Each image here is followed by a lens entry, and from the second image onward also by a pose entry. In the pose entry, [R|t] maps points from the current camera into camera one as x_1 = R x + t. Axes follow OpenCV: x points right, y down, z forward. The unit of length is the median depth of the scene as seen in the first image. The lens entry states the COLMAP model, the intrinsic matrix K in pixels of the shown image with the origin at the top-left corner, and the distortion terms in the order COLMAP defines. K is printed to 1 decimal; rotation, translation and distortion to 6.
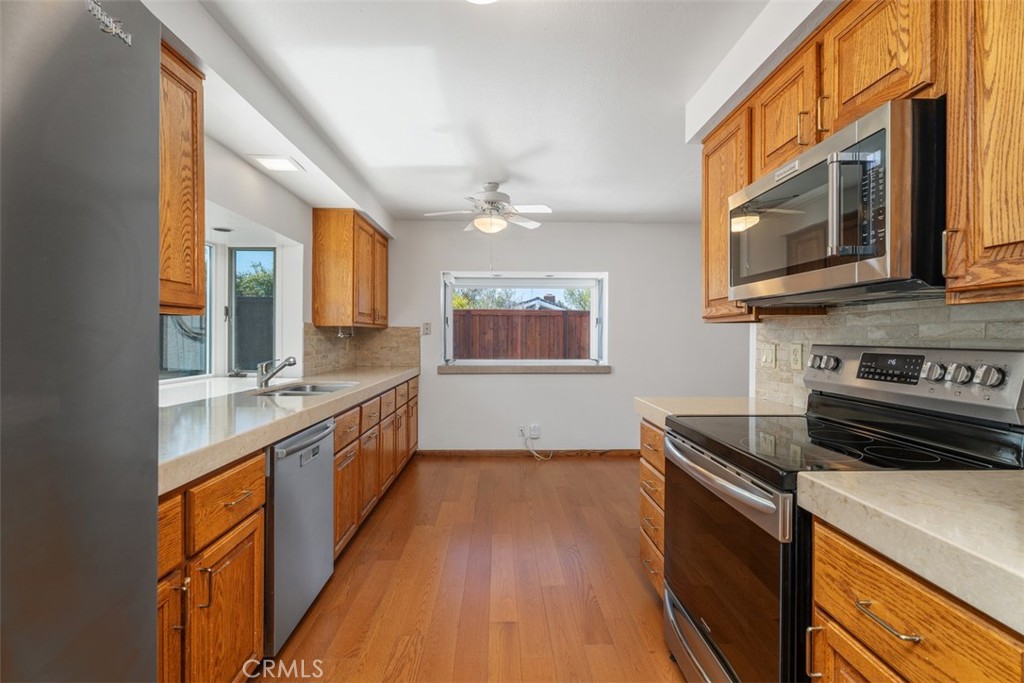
lens RADIAL K [[457.5, 0, 510.8], [0, 457.5, 339.0], [0, 0, 1]] dist [-0.001707, -0.000212]
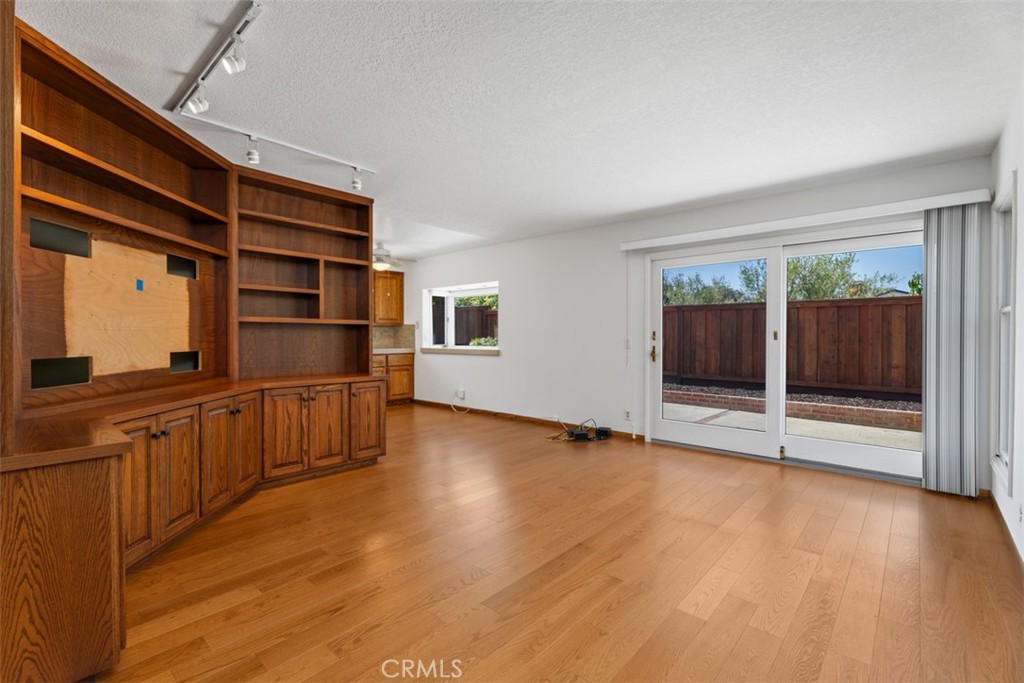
lens RADIAL K [[457.5, 0, 510.8], [0, 457.5, 339.0], [0, 0, 1]] dist [-0.001707, -0.000212]
pose [[0.730676, 0.001401, -0.682723, 1.174181], [-0.001349, 0.999999, 0.000608, 0.025444], [0.682723, 0.000476, 0.730677, 0.034913]]
